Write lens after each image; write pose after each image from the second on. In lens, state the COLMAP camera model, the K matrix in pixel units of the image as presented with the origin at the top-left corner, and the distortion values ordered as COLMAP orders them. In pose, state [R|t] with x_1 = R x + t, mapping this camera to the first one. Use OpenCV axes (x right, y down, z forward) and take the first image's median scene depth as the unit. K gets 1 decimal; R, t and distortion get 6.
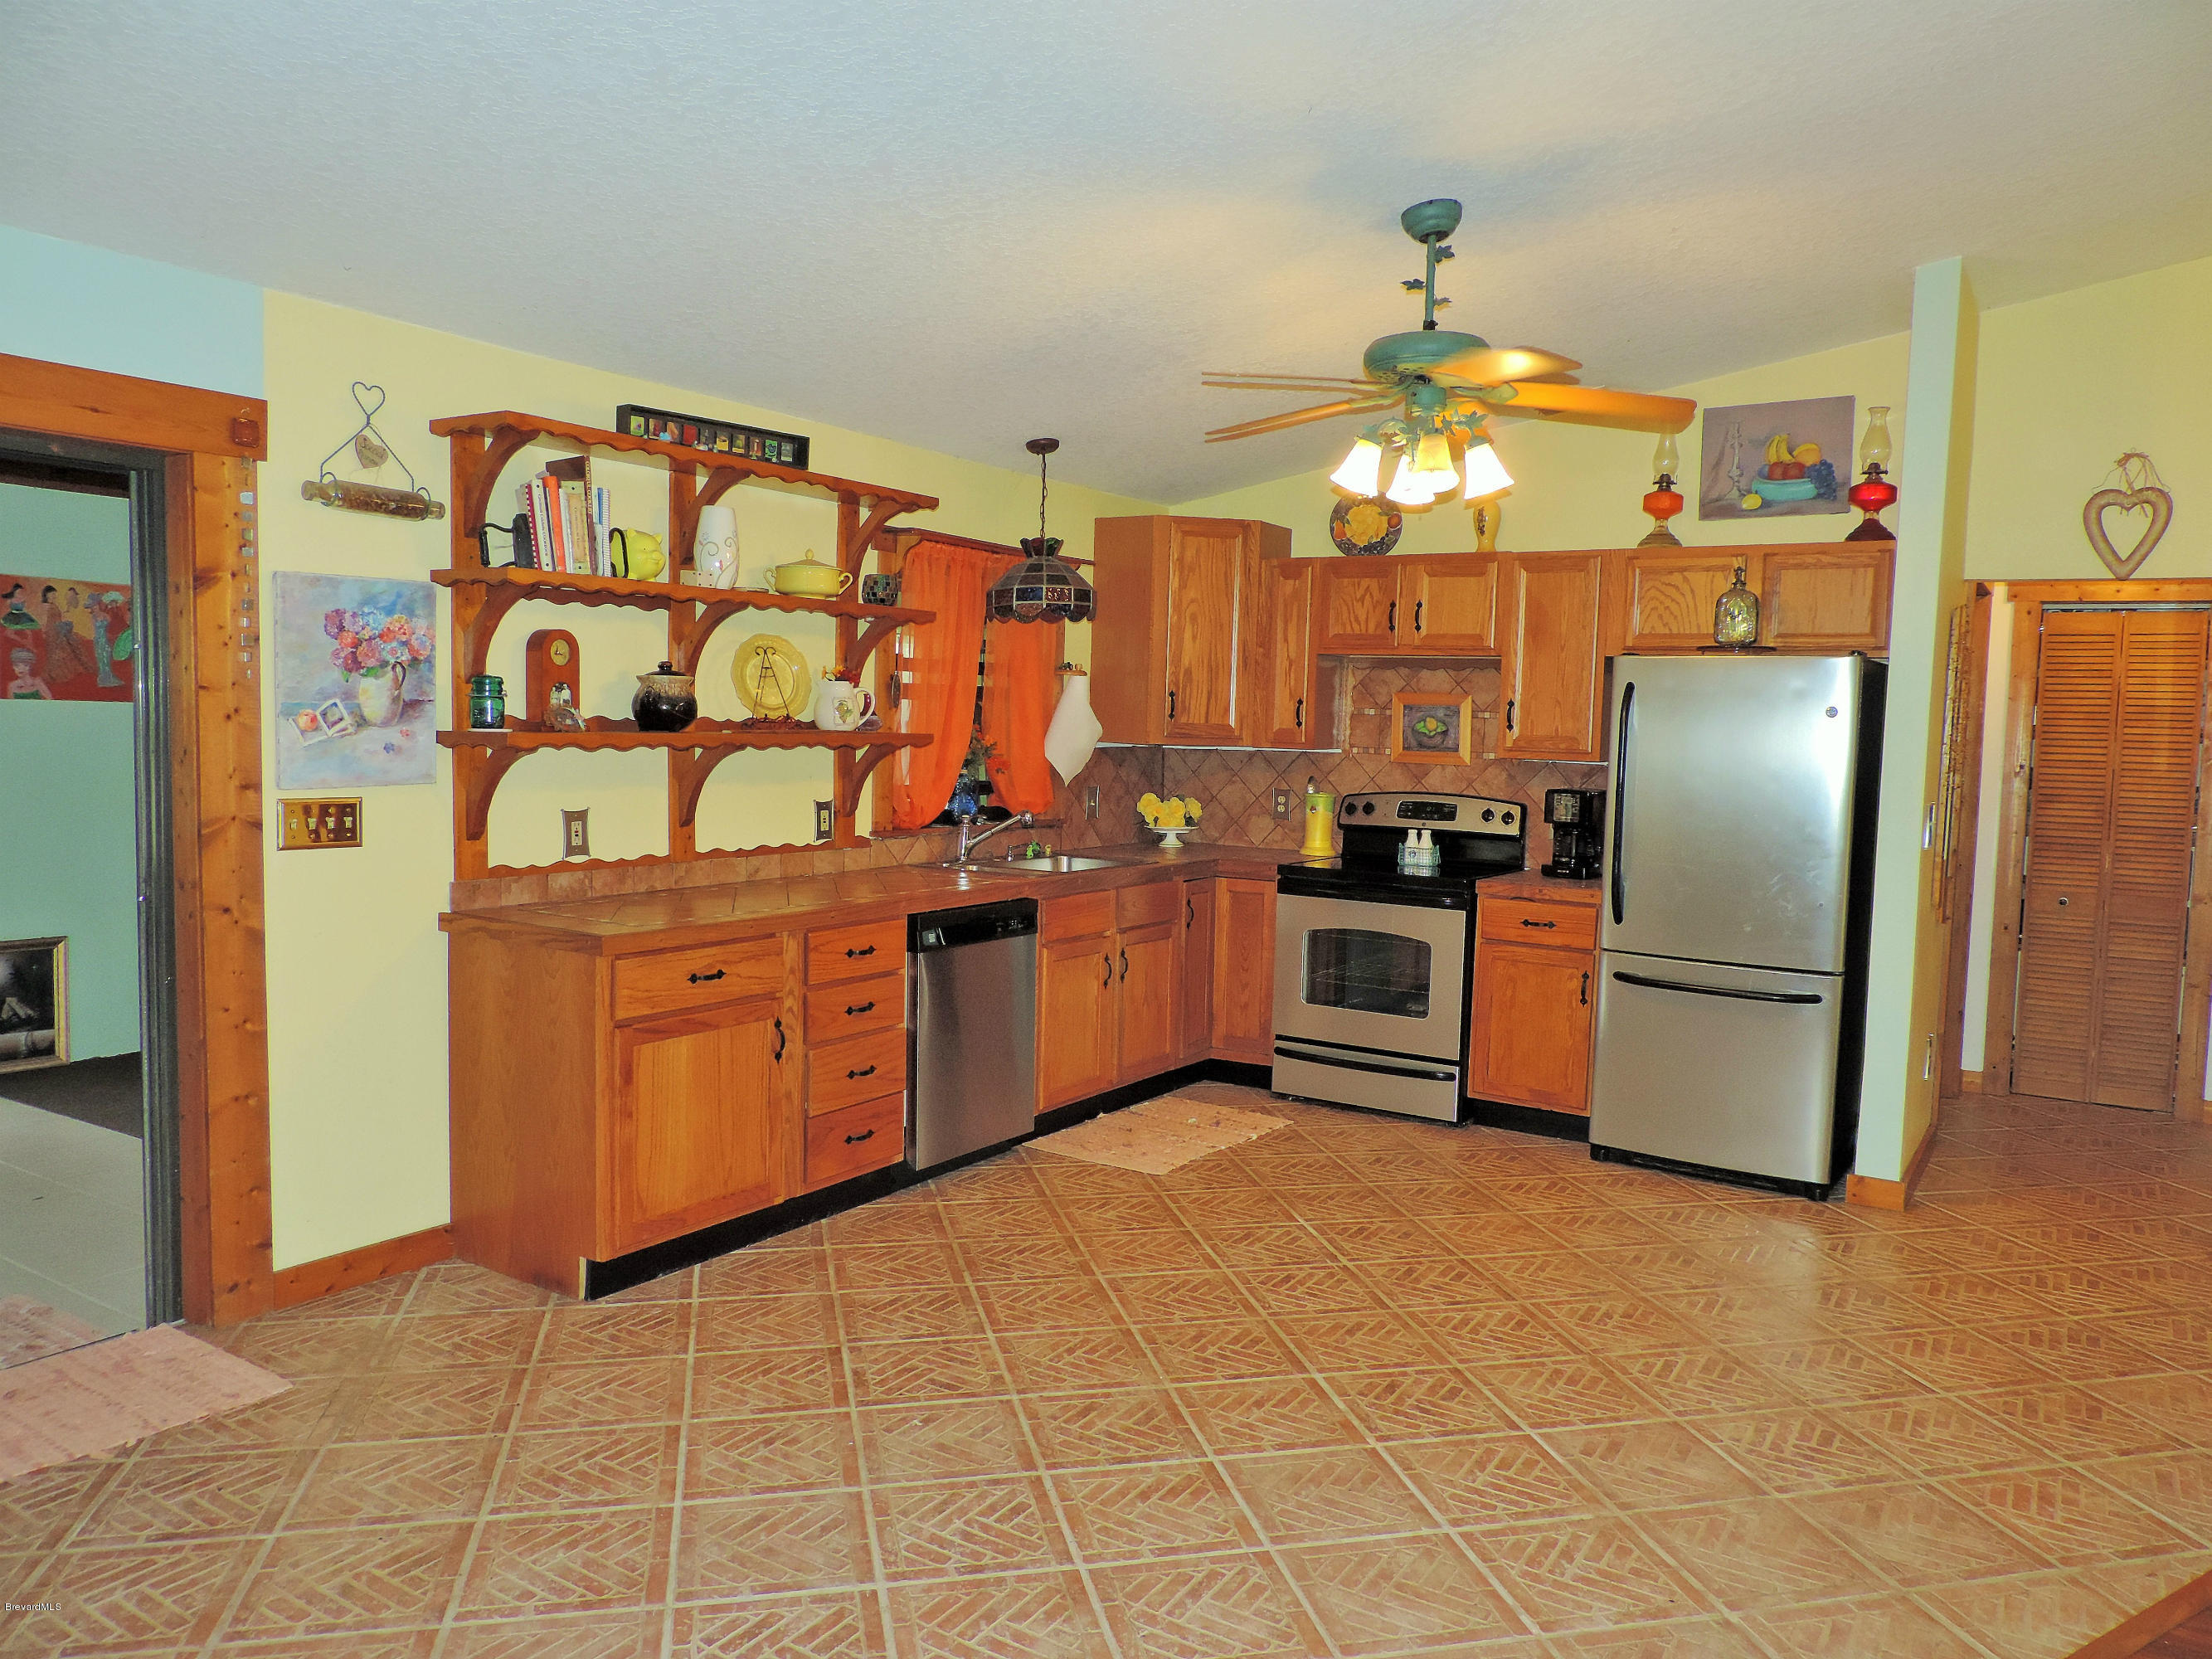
lens RADIAL K [[1579.3, 0, 1106.0], [0, 1579.3, 829.5], [0, 0, 1]] dist [-0.026782, 0.023720]
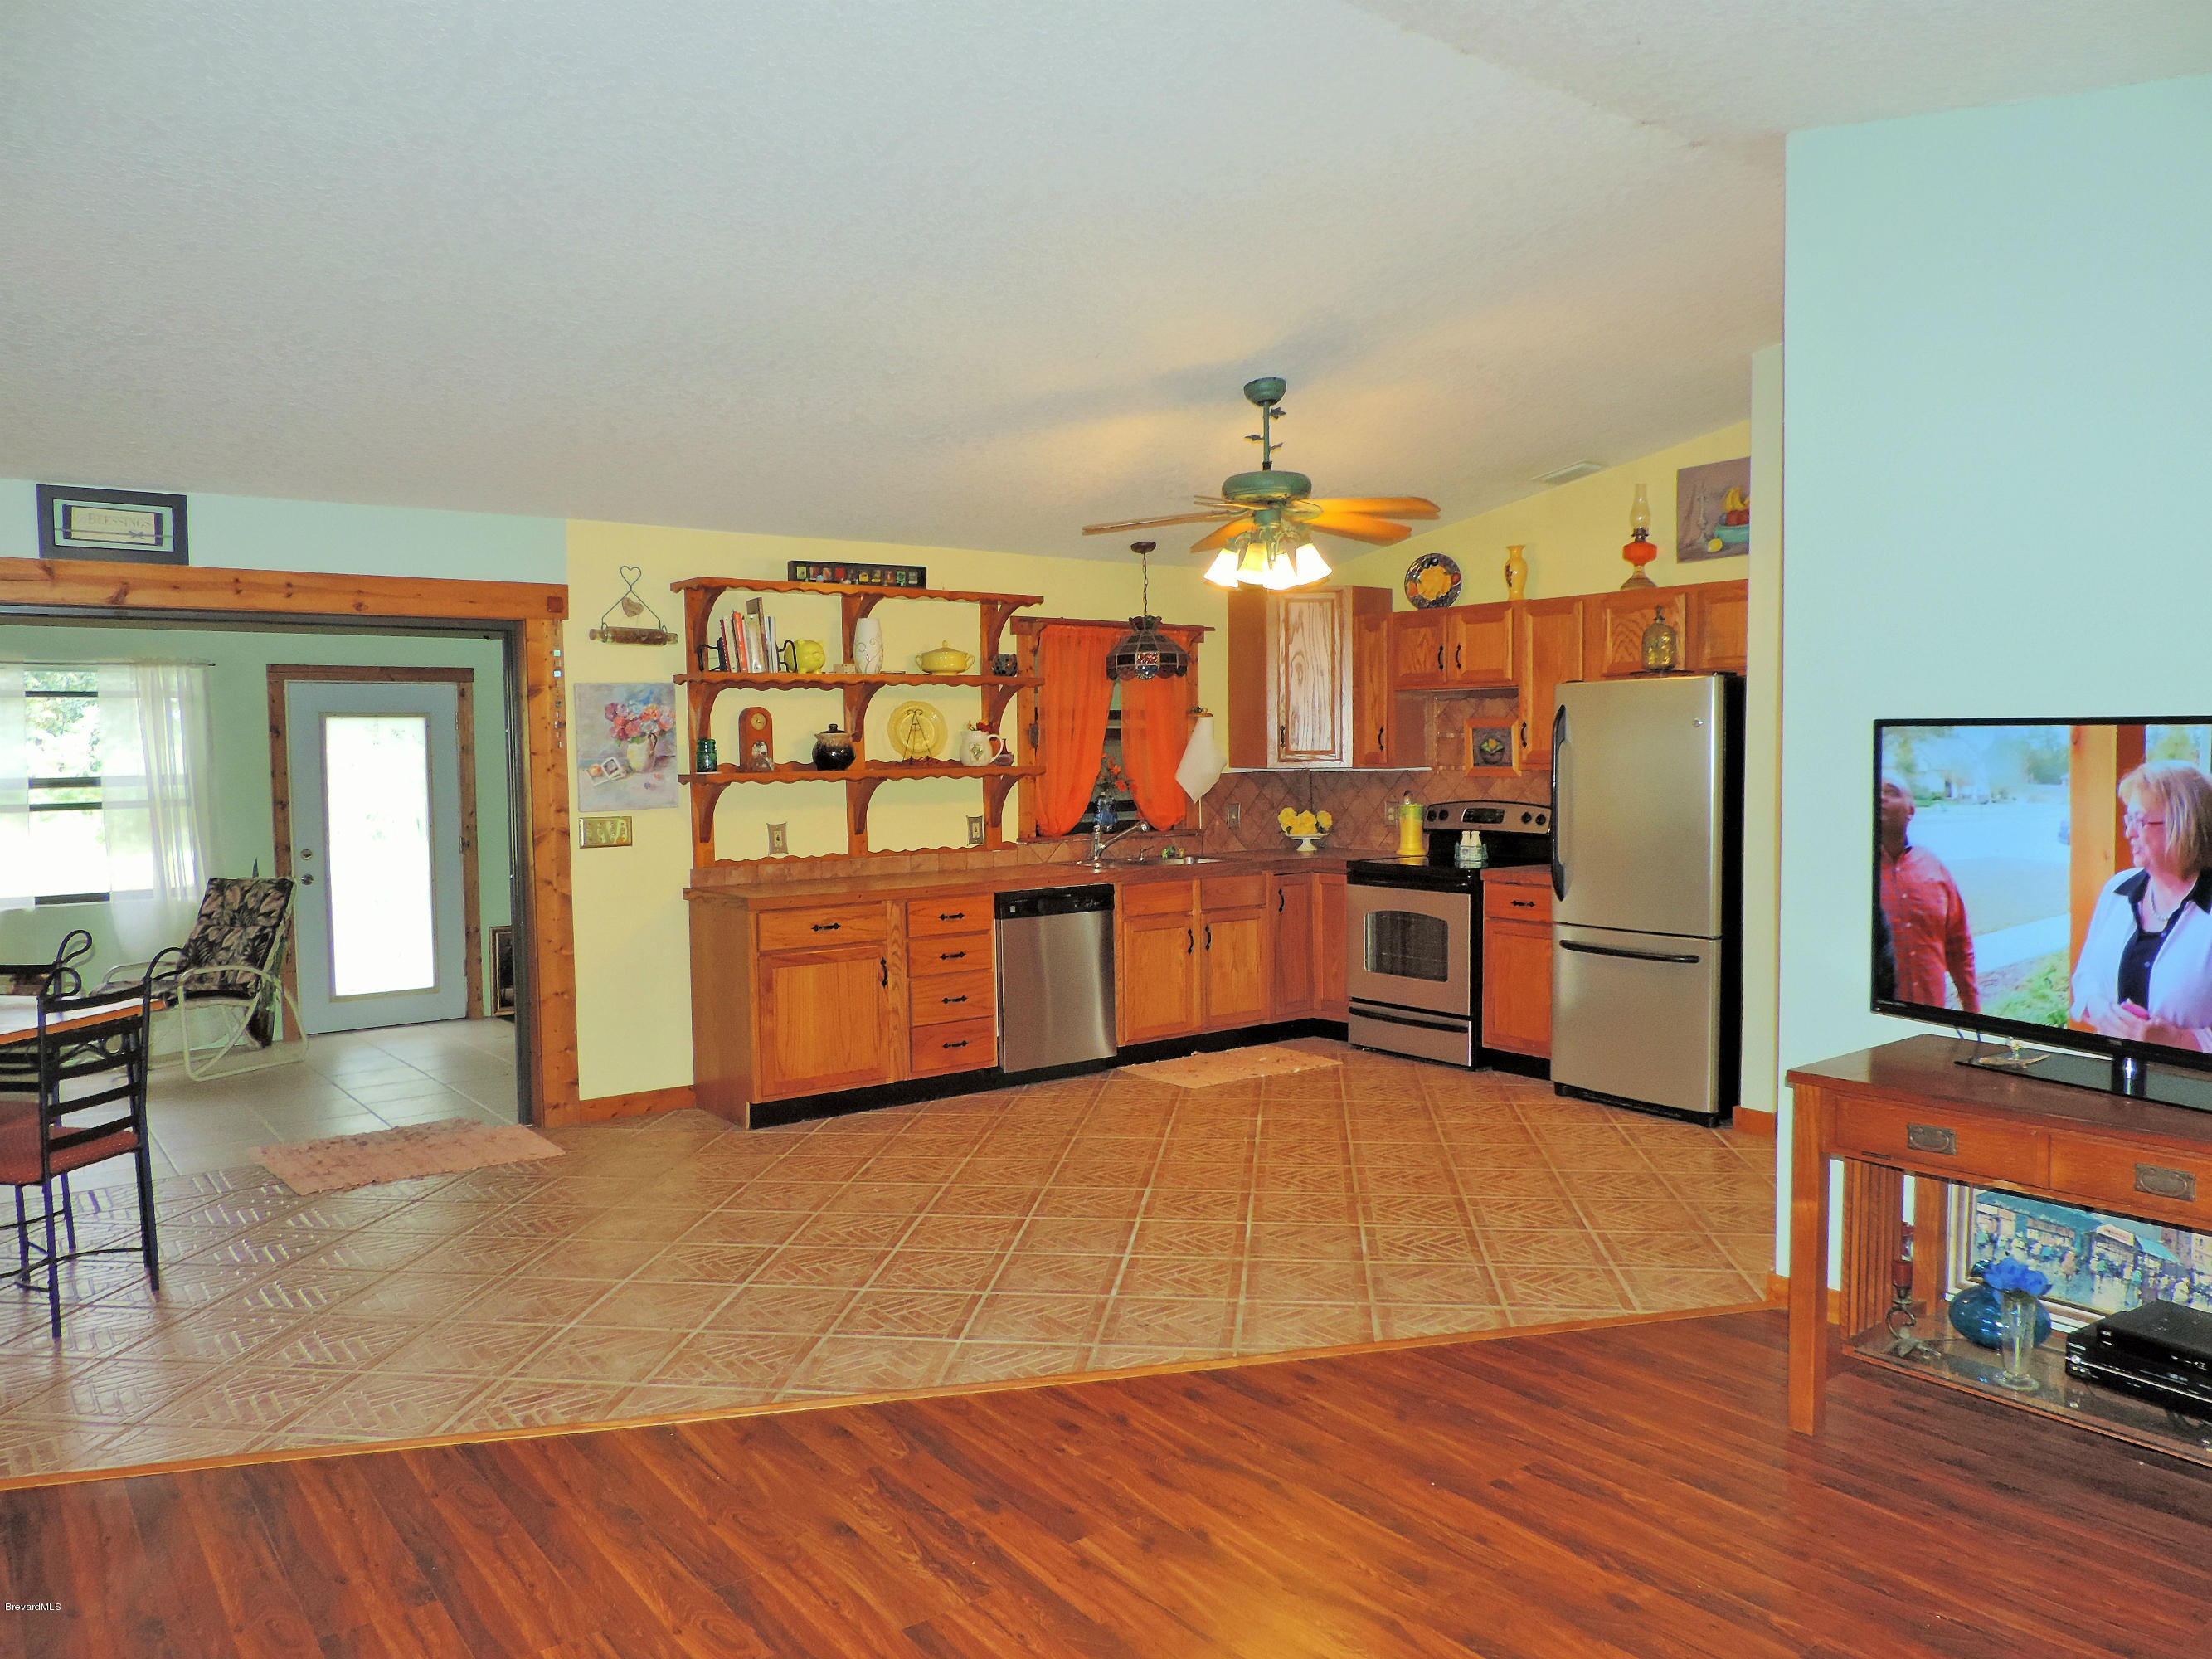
lens RADIAL K [[1579.3, 0, 1106.0], [0, 1579.3, 829.5], [0, 0, 1]] dist [-0.026782, 0.023720]
pose [[0.939610, -0.020419, -0.341637, 0.461977], [0.012661, 0.999609, -0.024925, 0.033904], [0.342013, 0.019094, 0.939501, -0.314076]]
